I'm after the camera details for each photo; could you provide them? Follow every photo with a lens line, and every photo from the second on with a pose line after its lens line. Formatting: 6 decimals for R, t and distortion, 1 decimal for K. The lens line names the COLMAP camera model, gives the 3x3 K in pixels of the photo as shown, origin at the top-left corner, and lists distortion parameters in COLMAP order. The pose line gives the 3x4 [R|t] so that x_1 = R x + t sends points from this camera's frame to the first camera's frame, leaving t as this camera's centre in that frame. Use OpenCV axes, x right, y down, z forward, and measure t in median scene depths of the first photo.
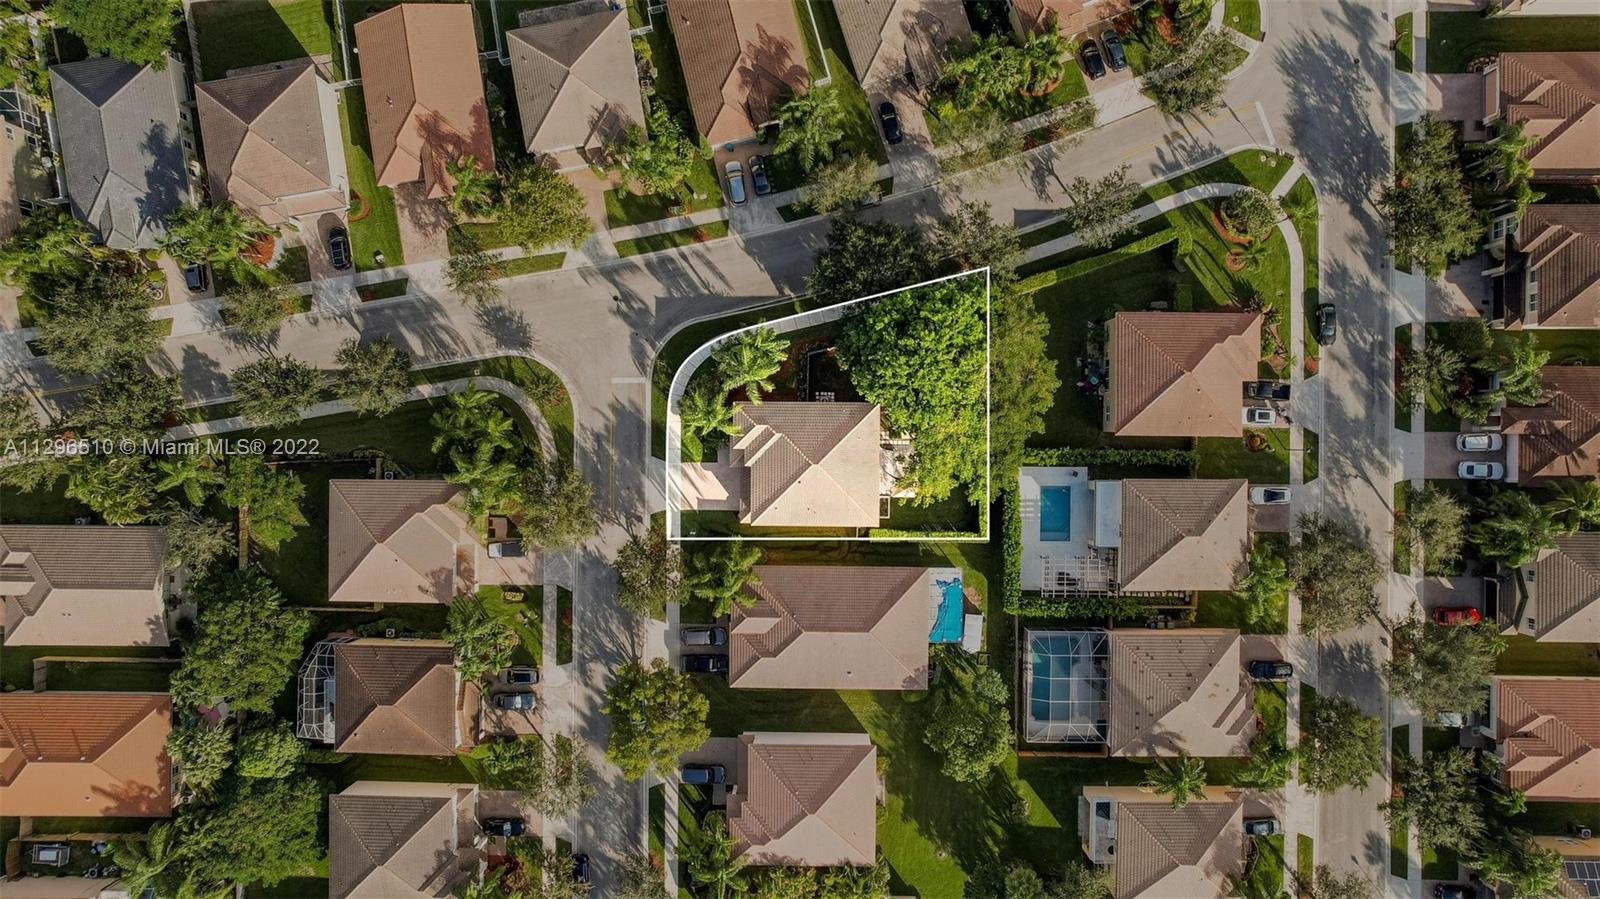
lens RADIAL K [[1037.2, 0, 799.3], [0, 1037.2, 448.9], [0, 0, 1]] dist [-0.001478, -0.000142]
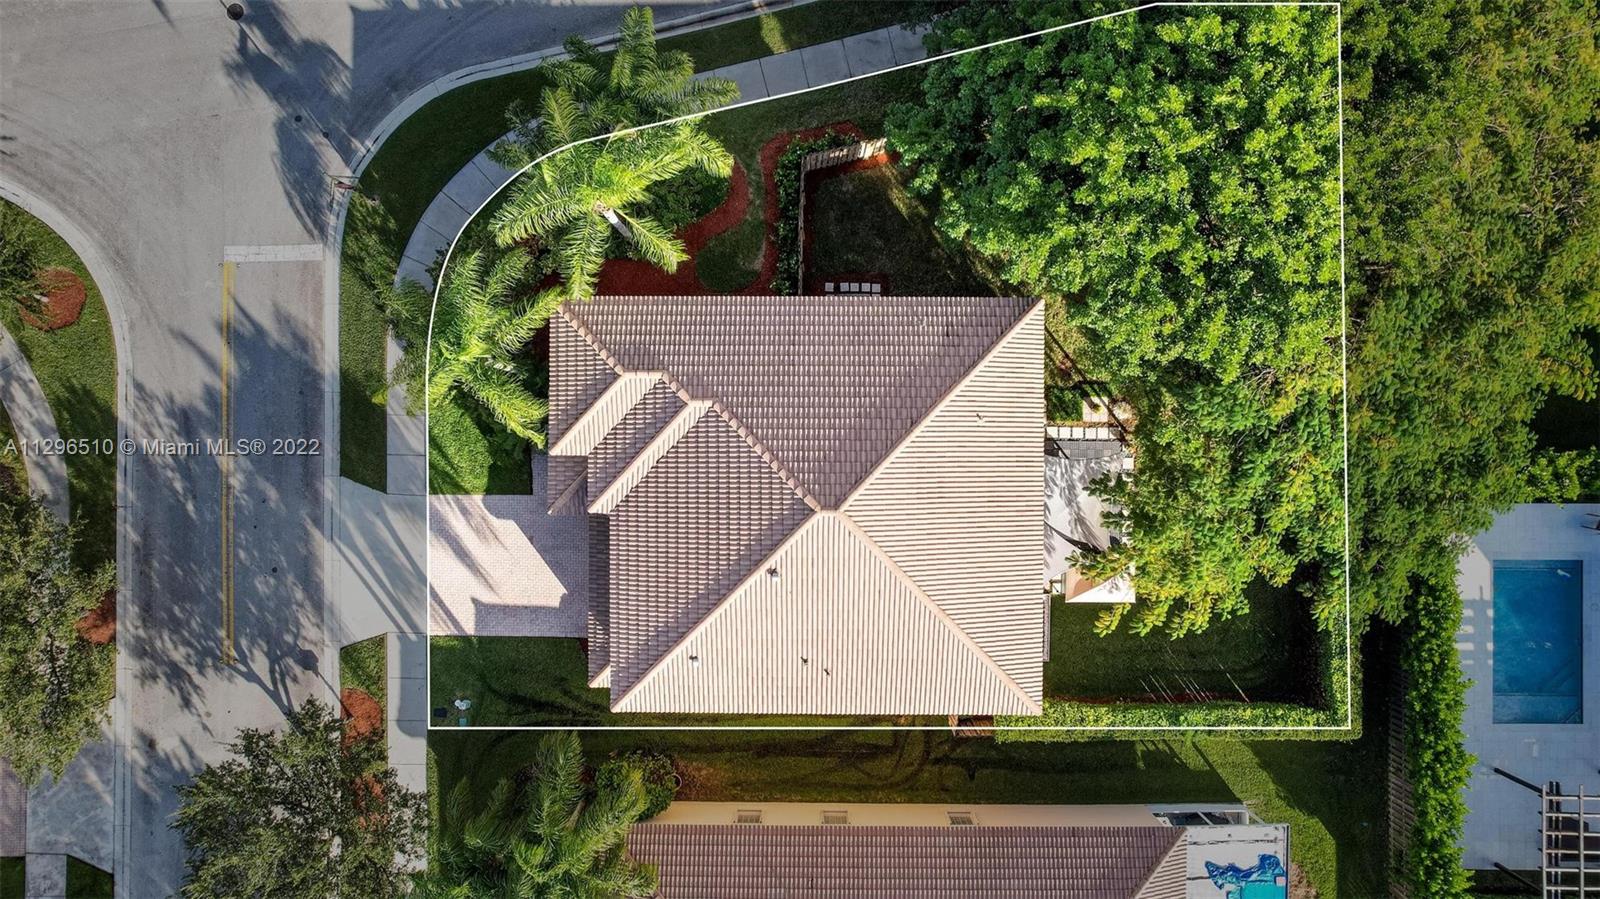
lens RADIAL K [[1037.2, 0, 800.9], [0, 1037.2, 450.3], [0, 0, 1]] dist [-0.001478, -0.000142]
pose [[0.999992, -0.003795, -0.000897, 0.008335], [0.003799, 0.999986, 0.003703, -0.002136], [0.000883, -0.003706, 0.999993, 0.669537]]
